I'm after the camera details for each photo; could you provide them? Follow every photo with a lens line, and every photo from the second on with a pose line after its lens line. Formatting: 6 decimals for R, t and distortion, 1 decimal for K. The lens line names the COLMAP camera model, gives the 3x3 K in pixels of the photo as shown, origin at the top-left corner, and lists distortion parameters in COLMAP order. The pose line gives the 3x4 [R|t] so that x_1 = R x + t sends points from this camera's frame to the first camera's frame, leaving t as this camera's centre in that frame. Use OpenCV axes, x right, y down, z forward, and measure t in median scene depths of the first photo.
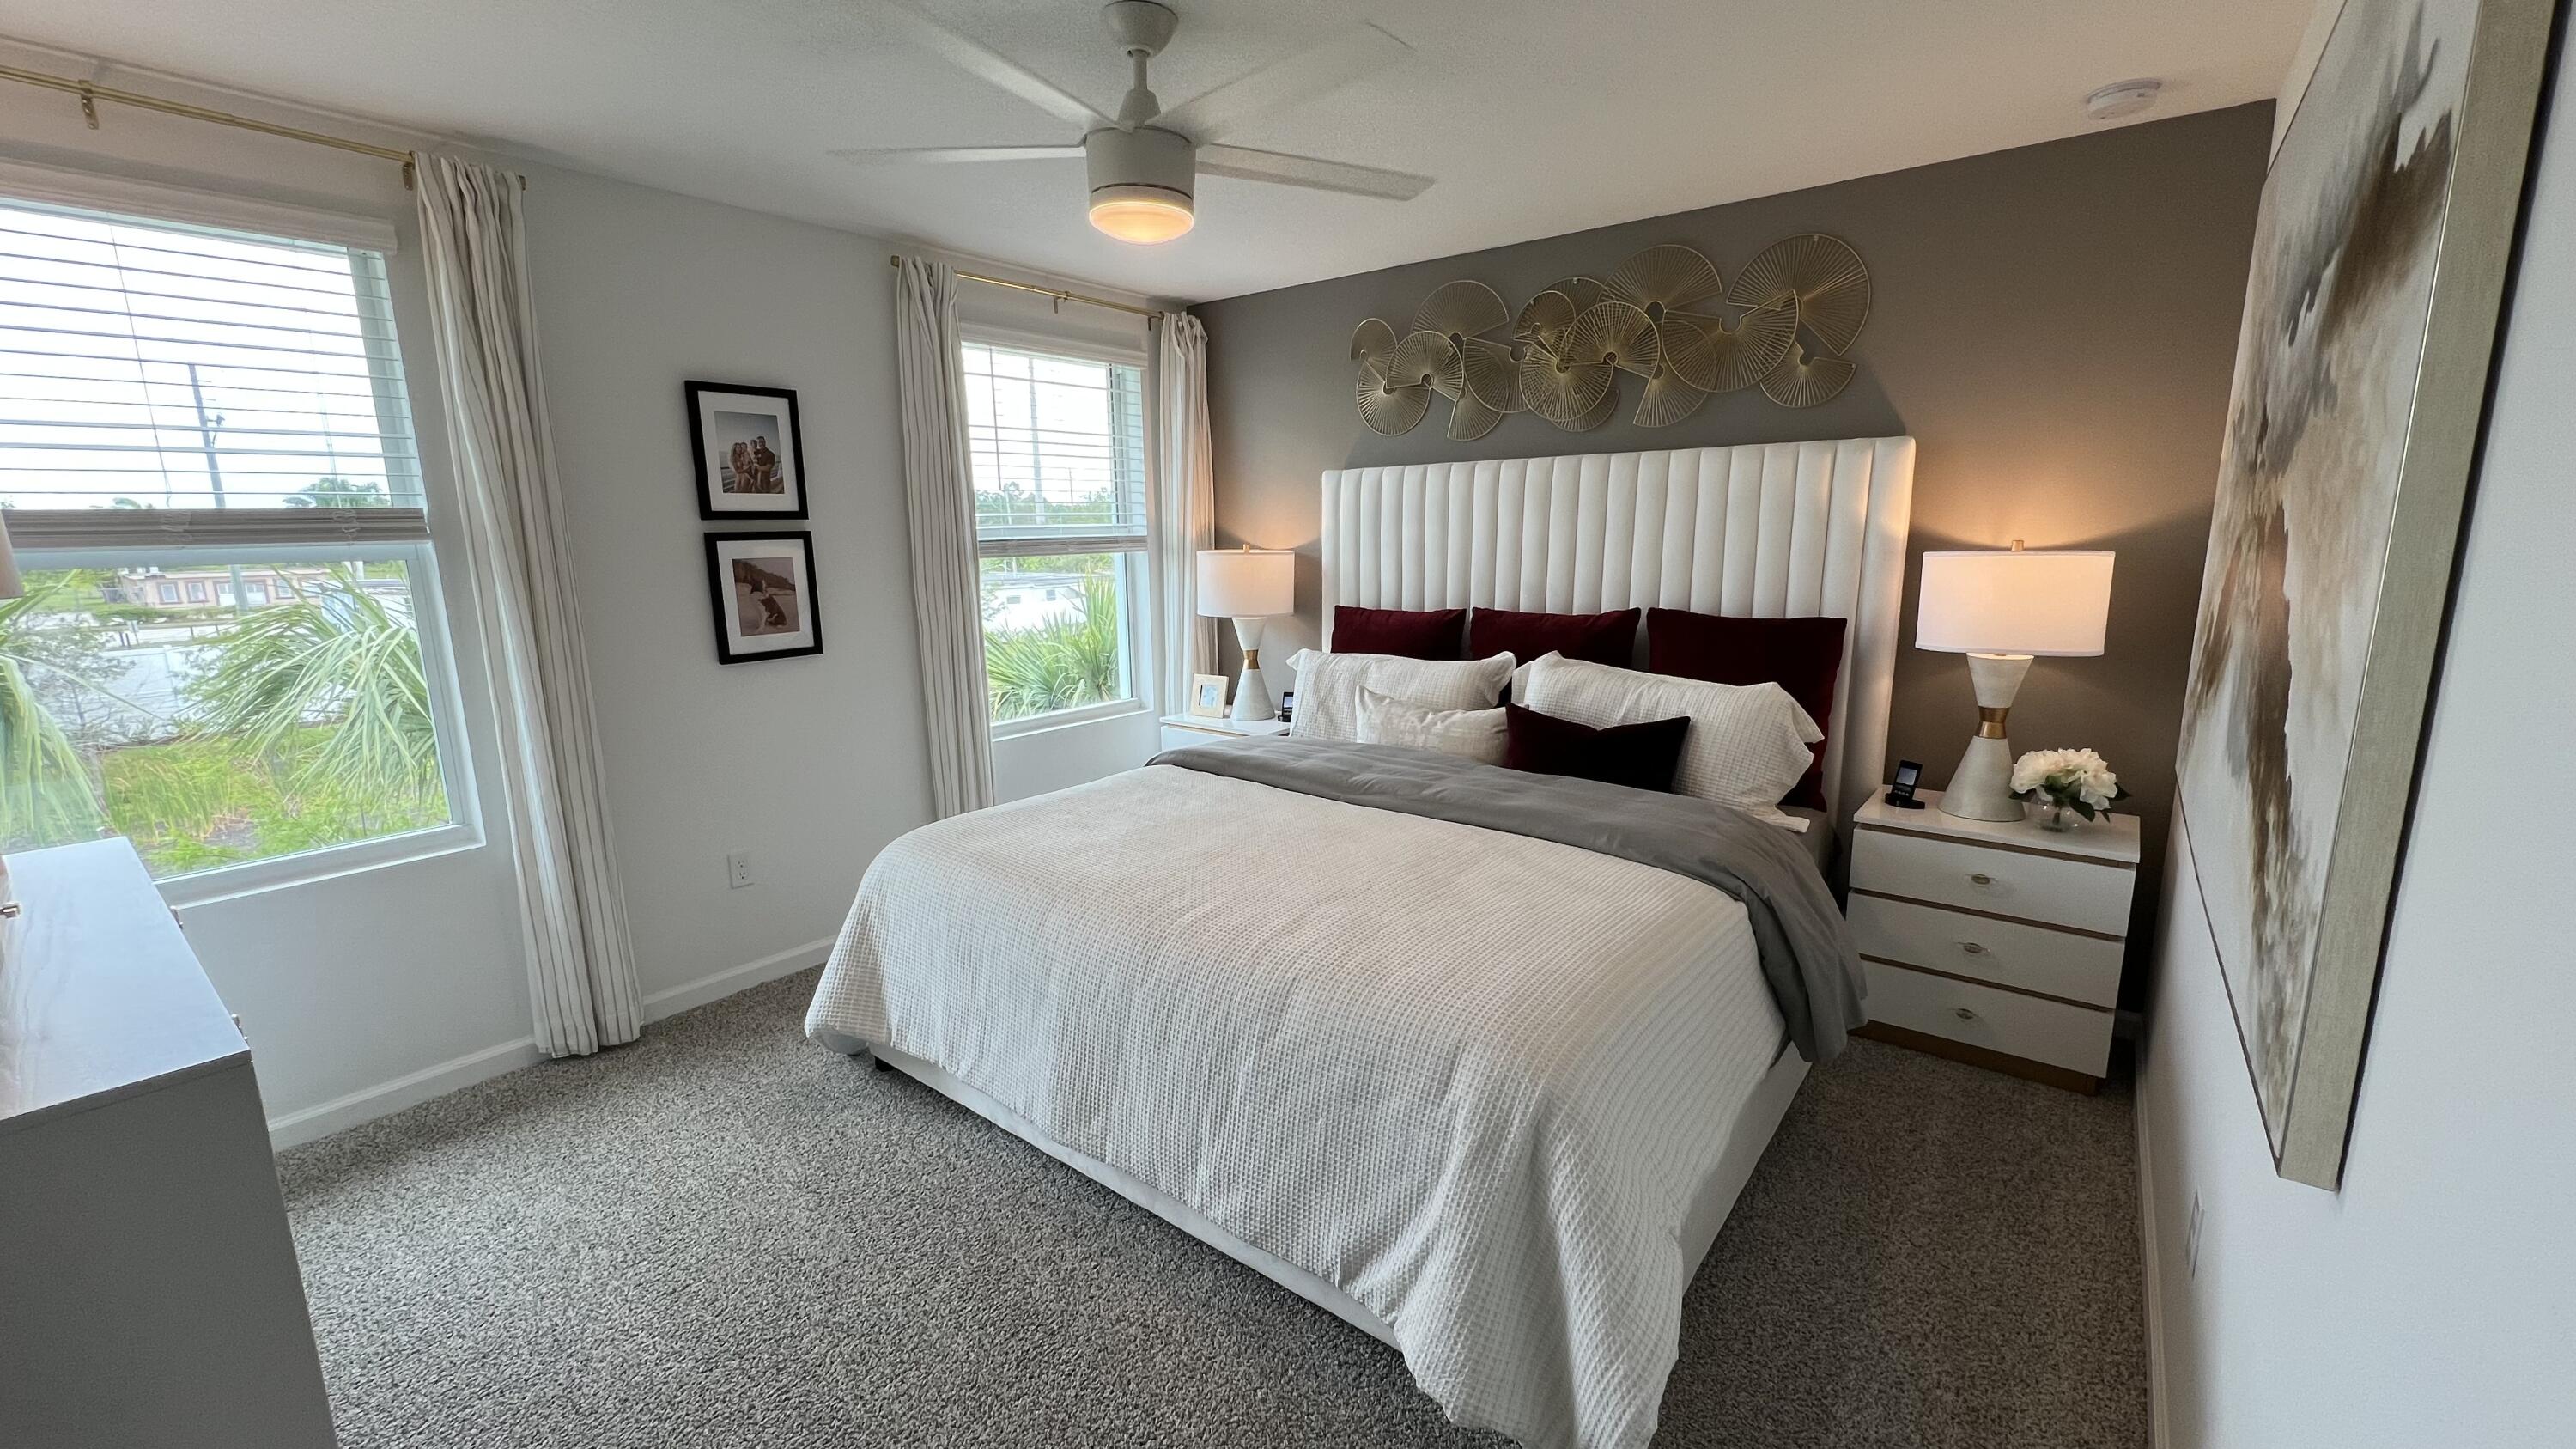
lens RADIAL K [[1033.4, 0, 1285.0], [0, 1033.4, 726.9], [0, 0, 1]] dist [-0.002123, -0.000161]
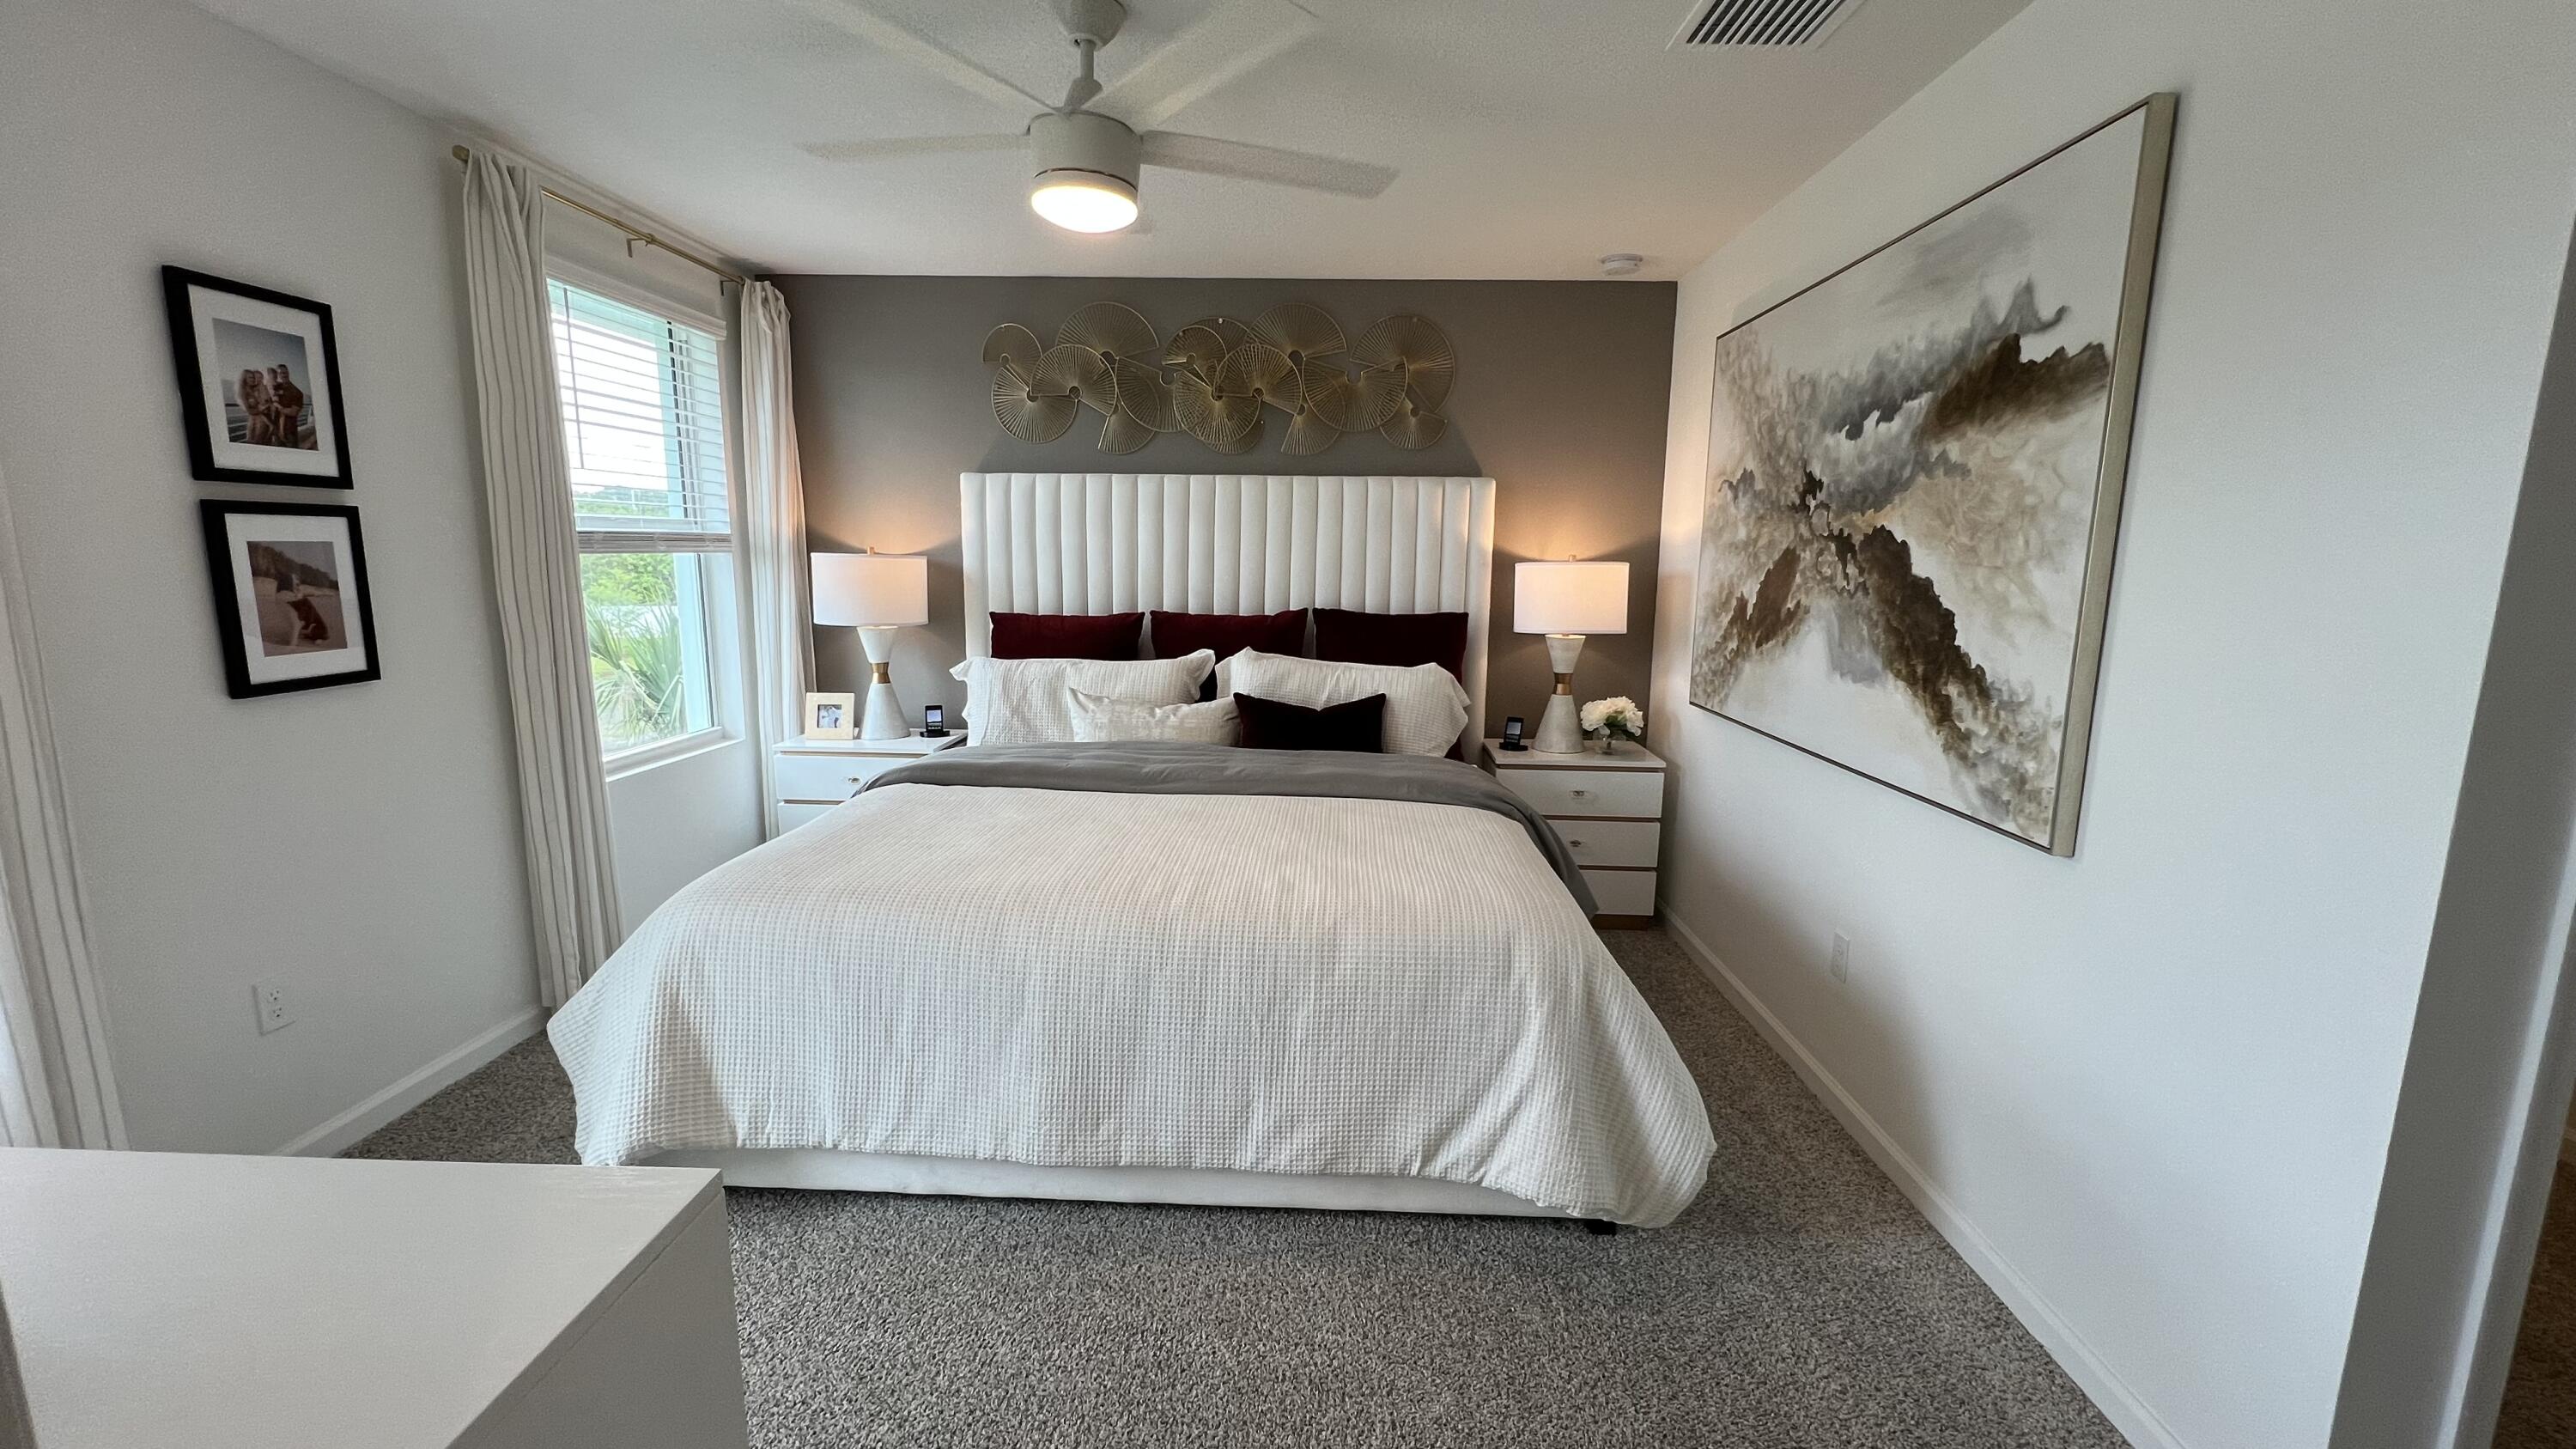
lens RADIAL K [[1035.1, 0, 1291.6], [0, 1035.1, 727.4], [0, 0, 1]] dist [-0.002142, -0.000077]
pose [[0.807504, -0.073098, 0.585316, -0.380935], [0.086795, 0.996215, 0.004671, 0.013807], [-0.583442, 0.047030, 0.810792, 0.062529]]
